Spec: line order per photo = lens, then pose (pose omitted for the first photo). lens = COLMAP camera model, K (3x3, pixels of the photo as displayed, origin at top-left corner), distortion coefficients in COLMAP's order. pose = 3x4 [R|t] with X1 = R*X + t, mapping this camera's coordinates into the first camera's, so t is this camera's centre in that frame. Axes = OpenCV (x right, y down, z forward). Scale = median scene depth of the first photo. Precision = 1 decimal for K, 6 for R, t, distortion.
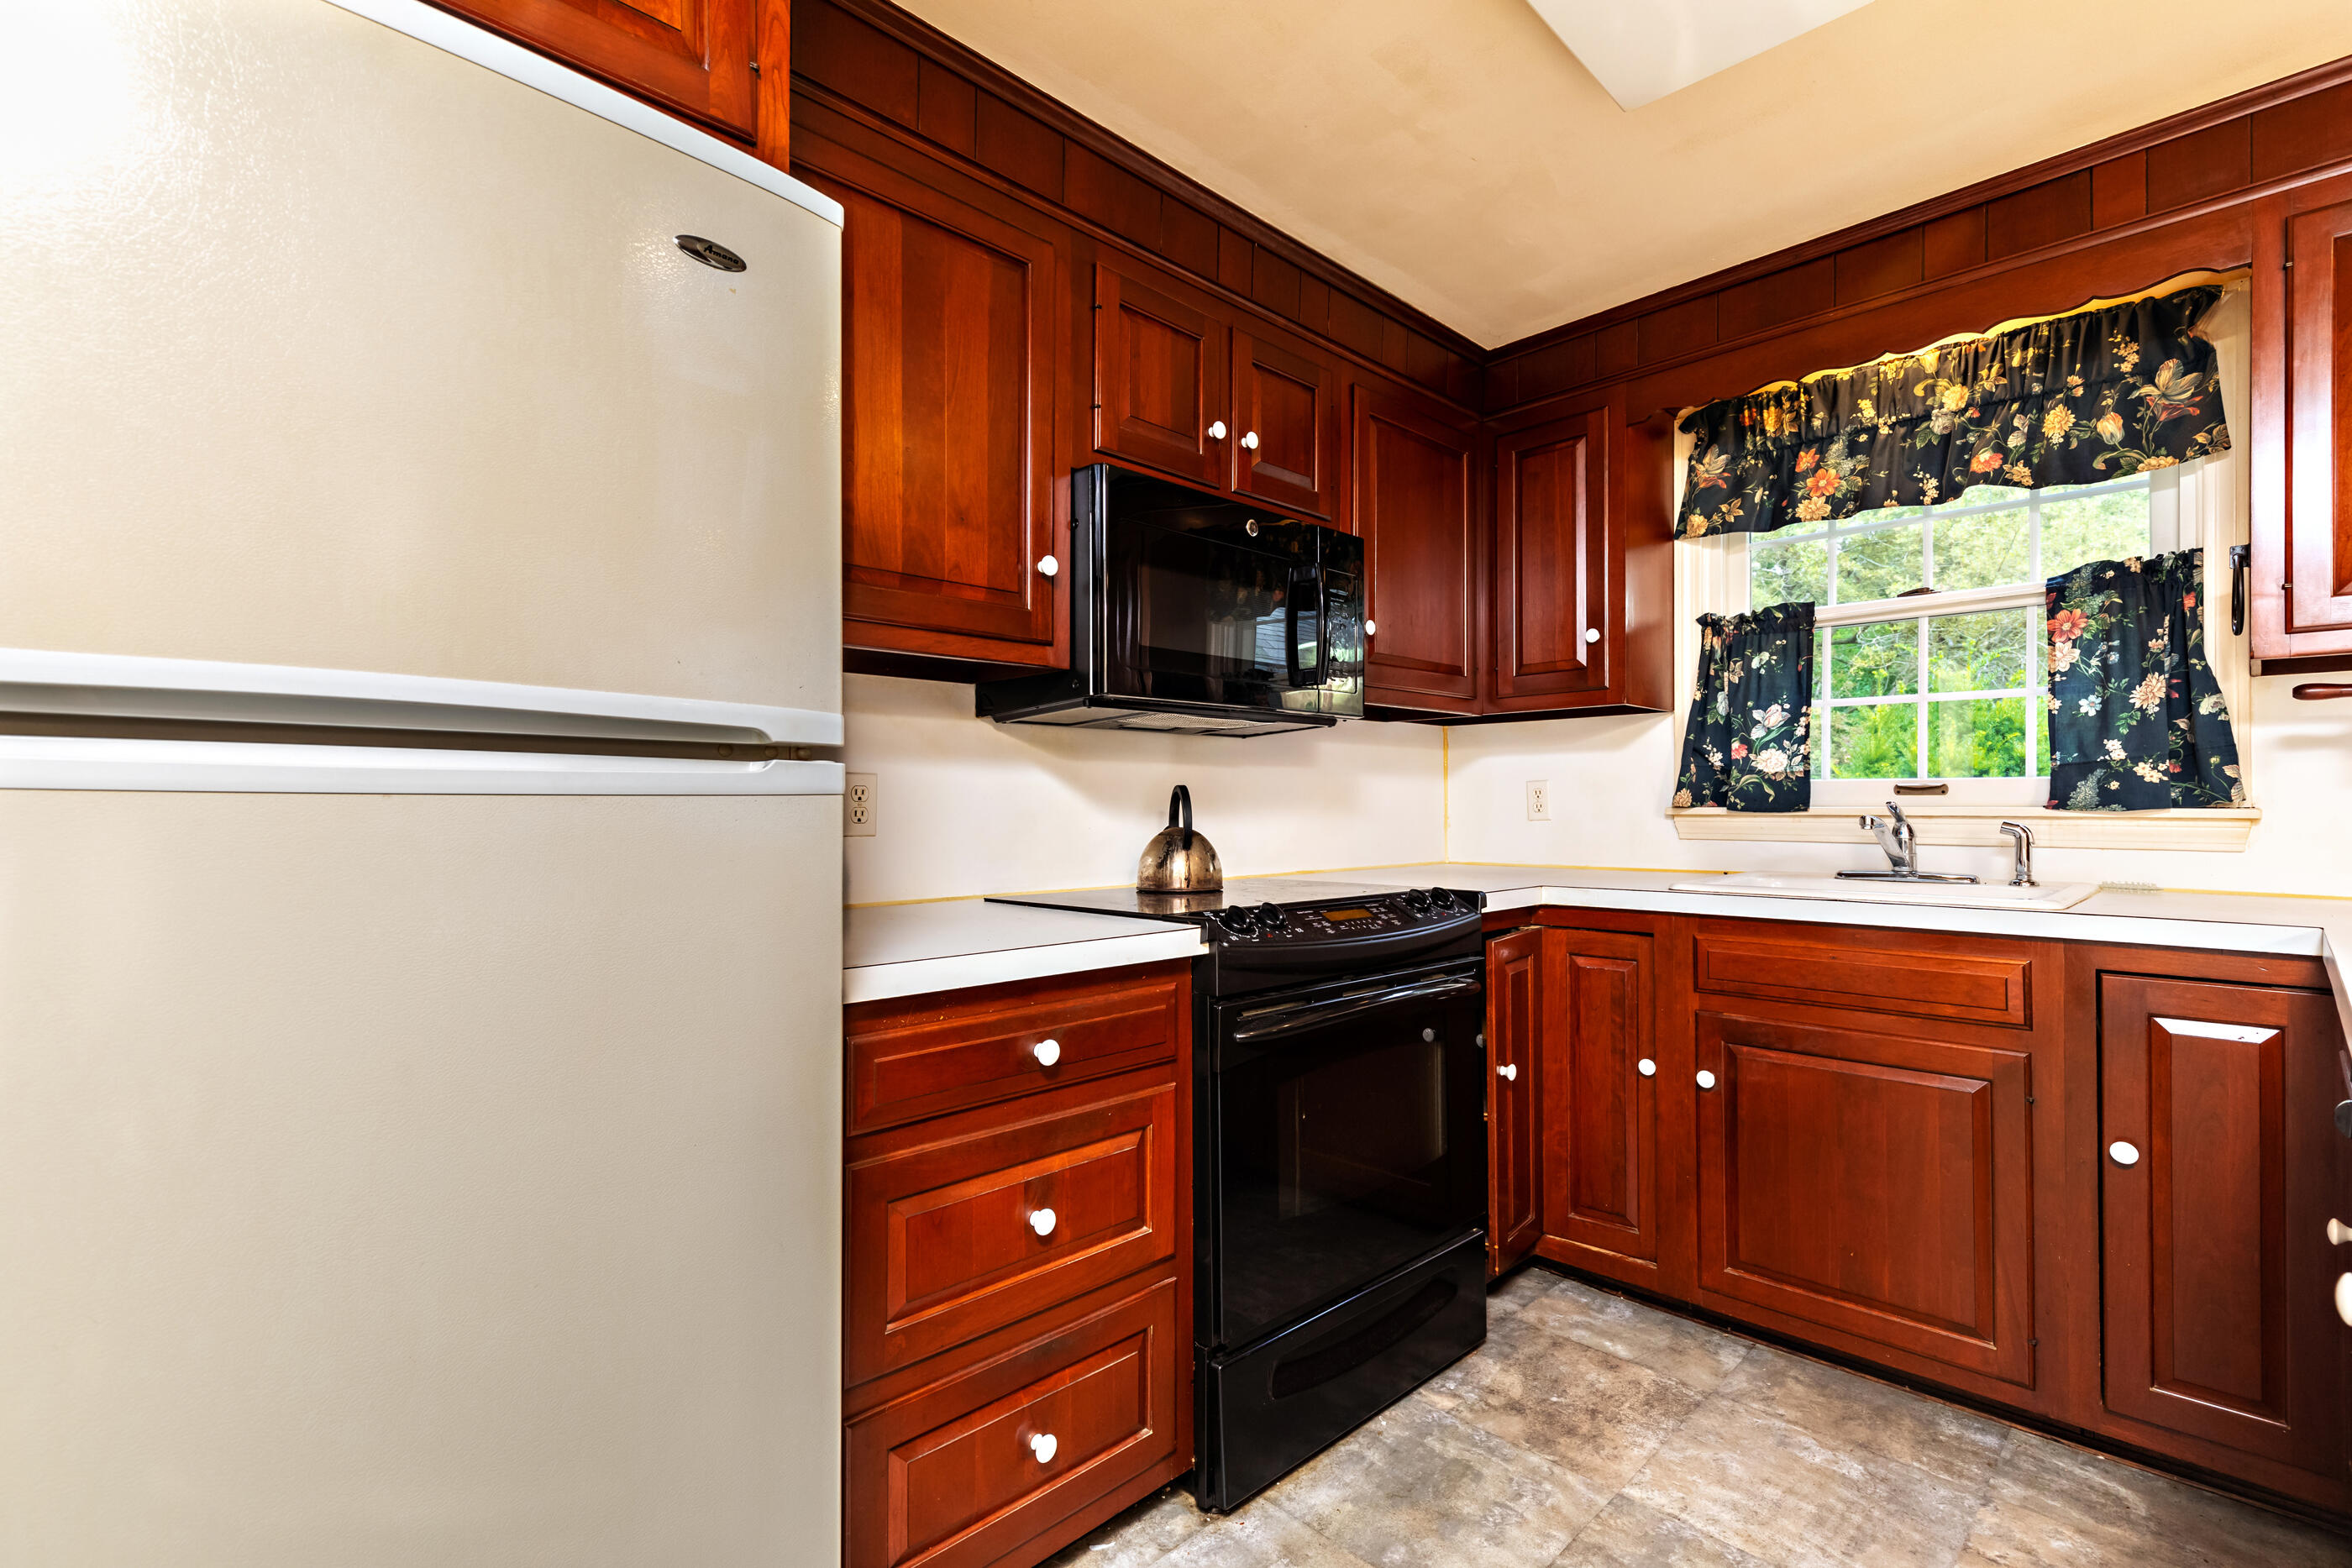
lens RADIAL K [[1052.0, 0, 1205.9], [0, 1052.0, 795.8], [0, 0, 1]] dist [0.000525, 0.000088]
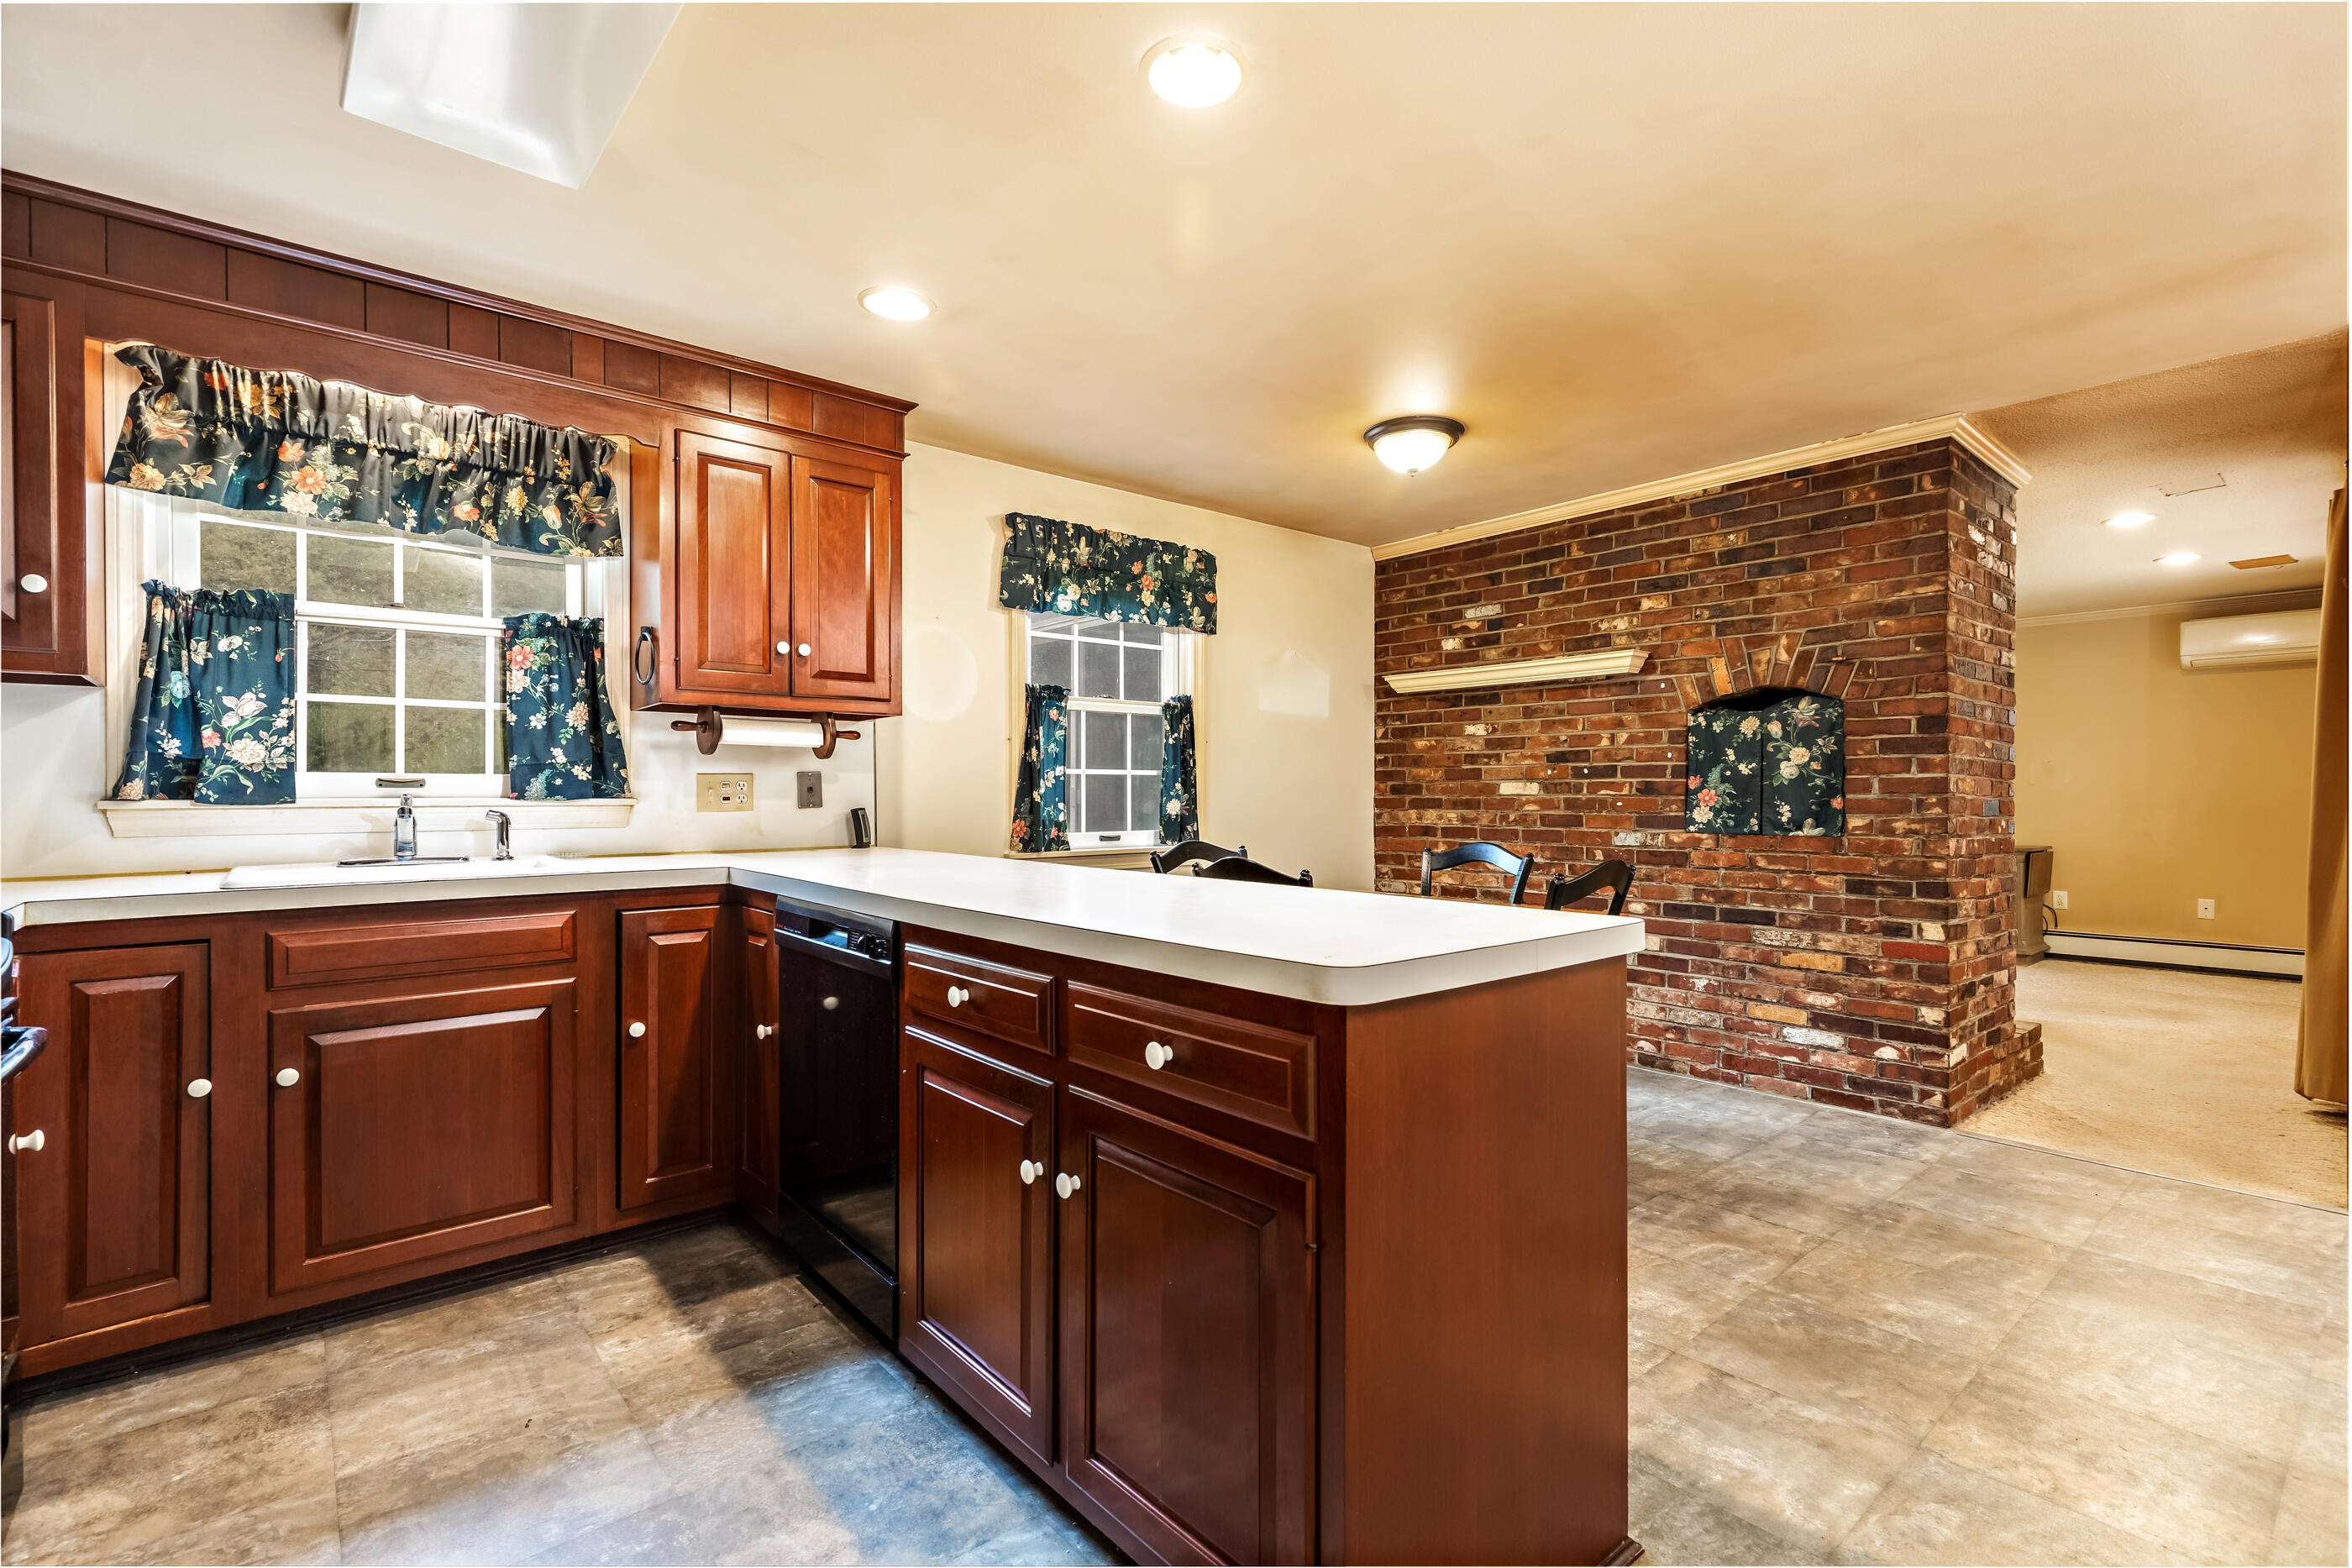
lens RADIAL K [[1074.6, 0, 1163.7], [0, 1074.6, 800.4], [0, 0, 1]] dist [0.002706, 0.000789]
pose [[0.084312, -0.006774, 0.996416, -0.408127], [-0.006335, 0.999953, 0.007334, -0.000892], [-0.996419, -0.006930, 0.084265, 0.093322]]
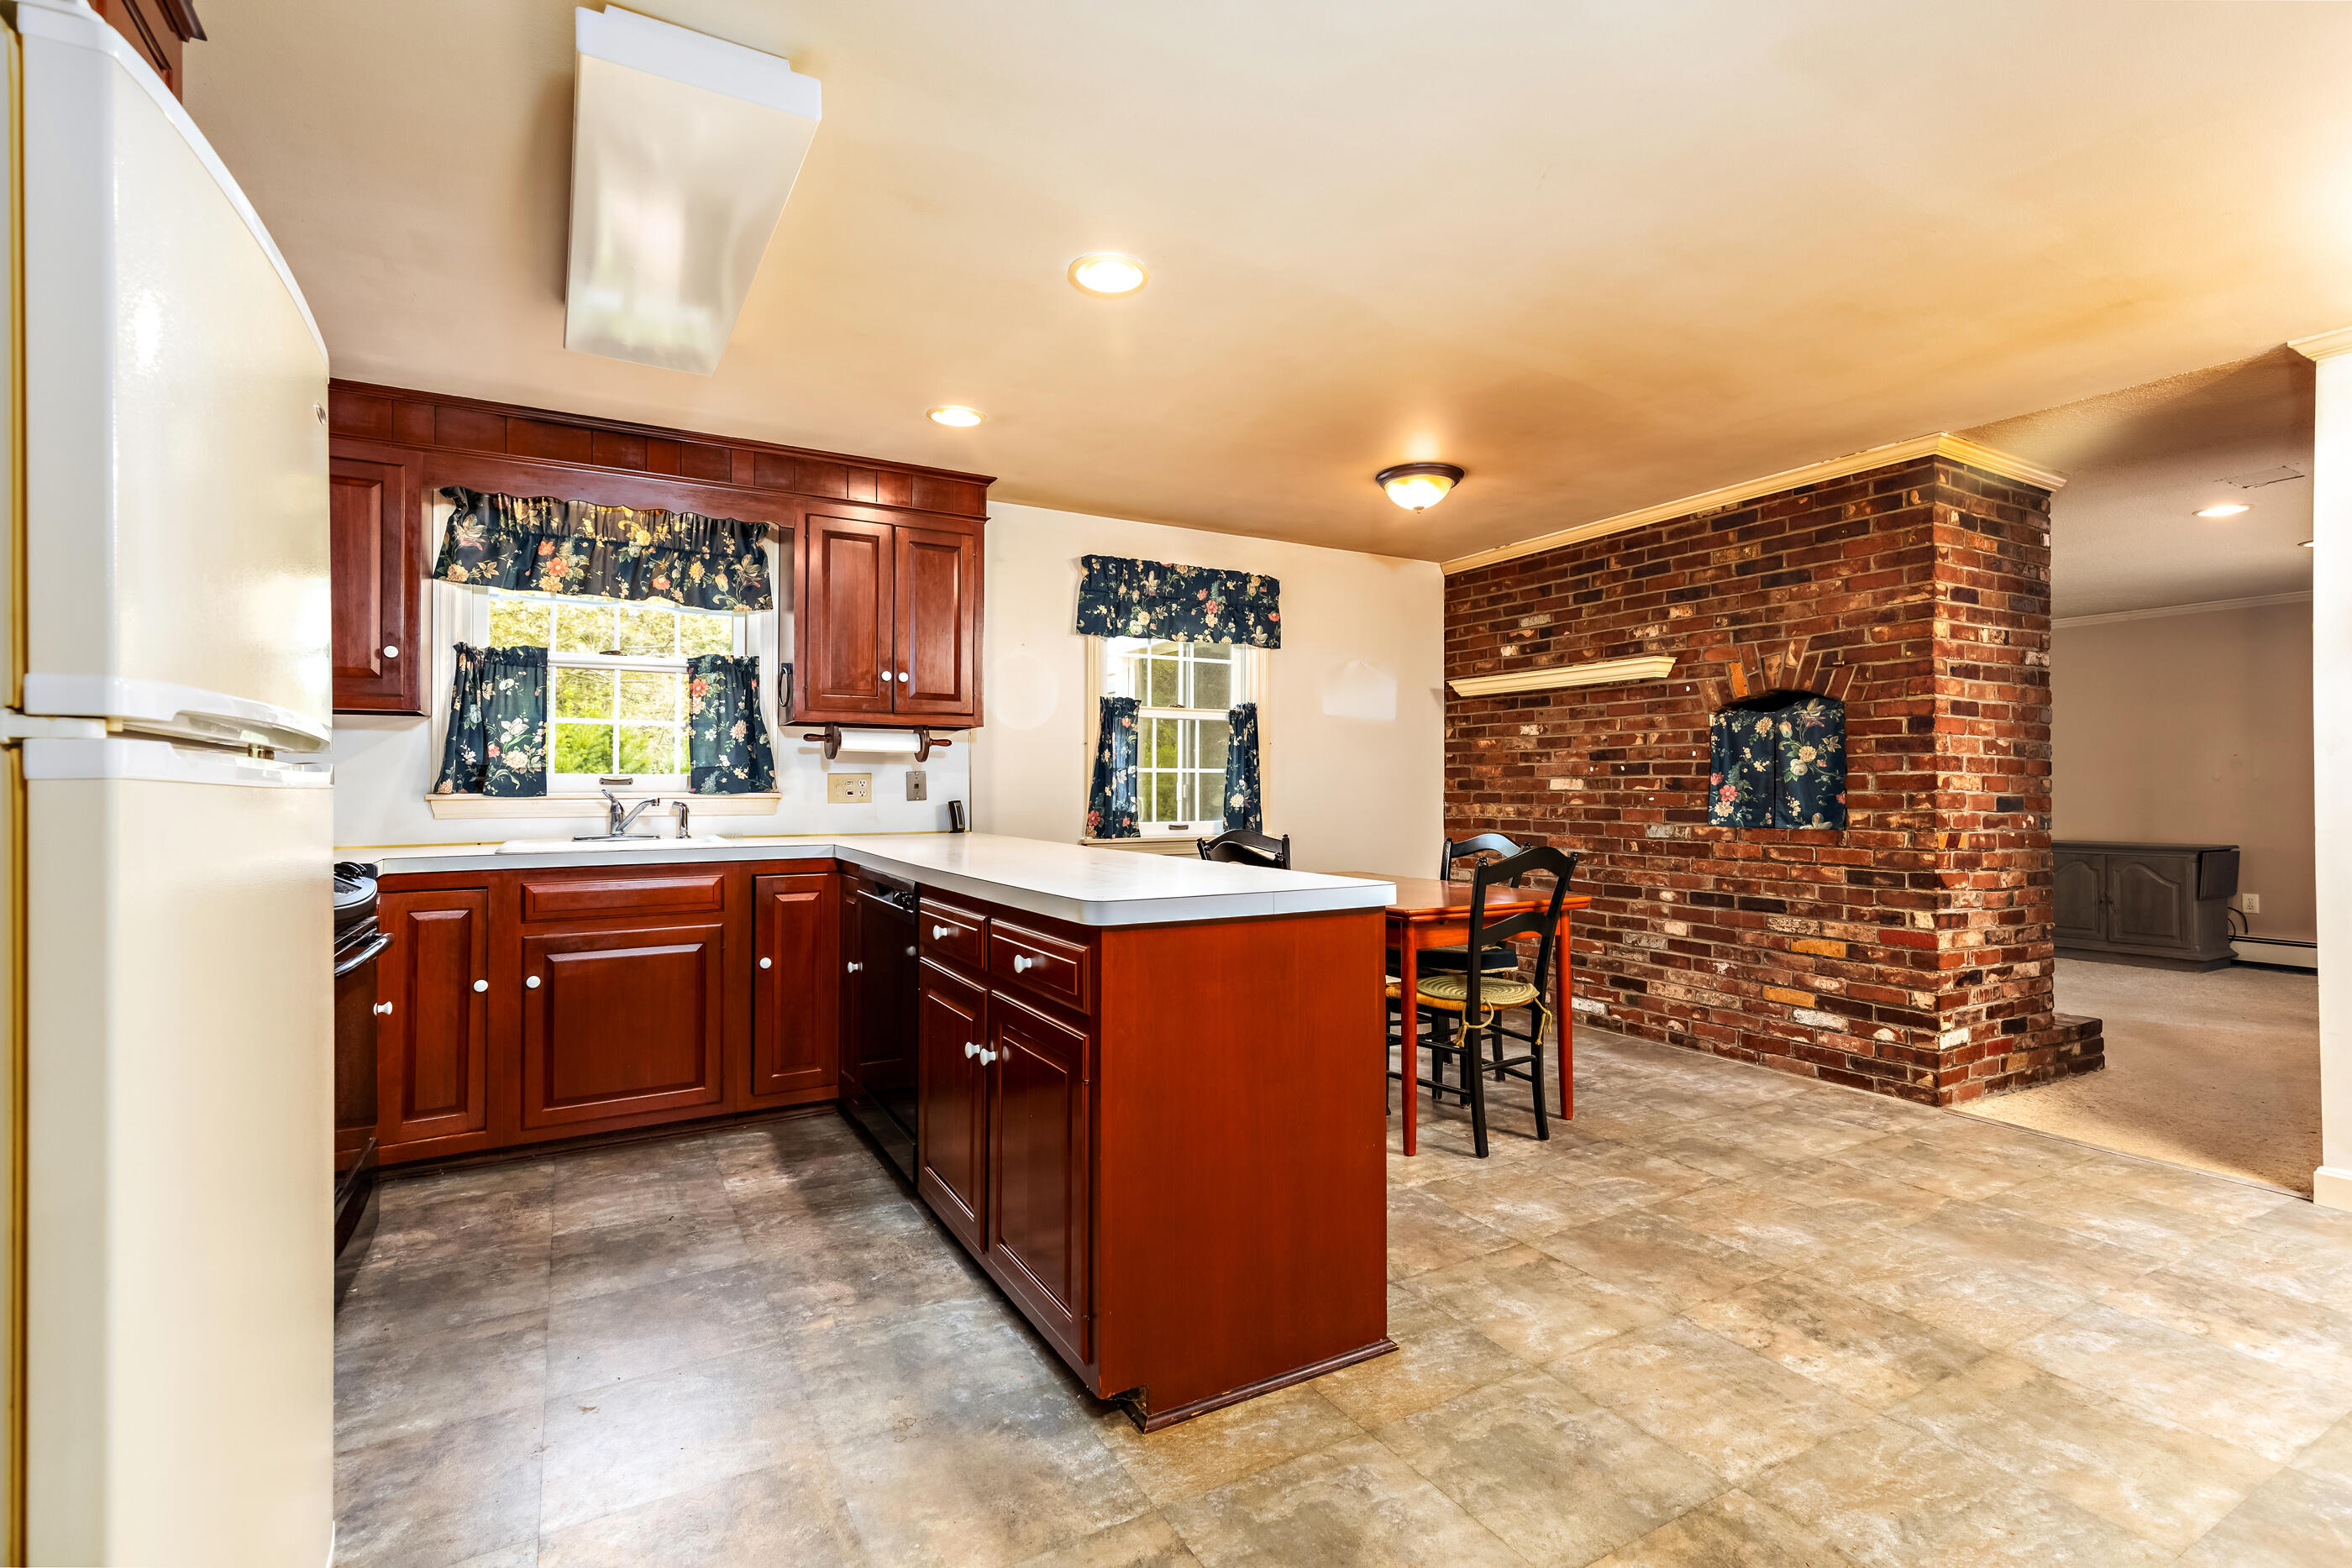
lens RADIAL K [[1082.4, 0, 1184.8], [0, 1082.4, 778.3], [0, 0, 1]] dist [0.001761, -0.000196]
pose [[0.255463, 0.007617, 0.966789, -0.662525], [-0.006732, 0.999959, -0.006099, -0.006538], [-0.966795, -0.004950, 0.255504, -0.219865]]
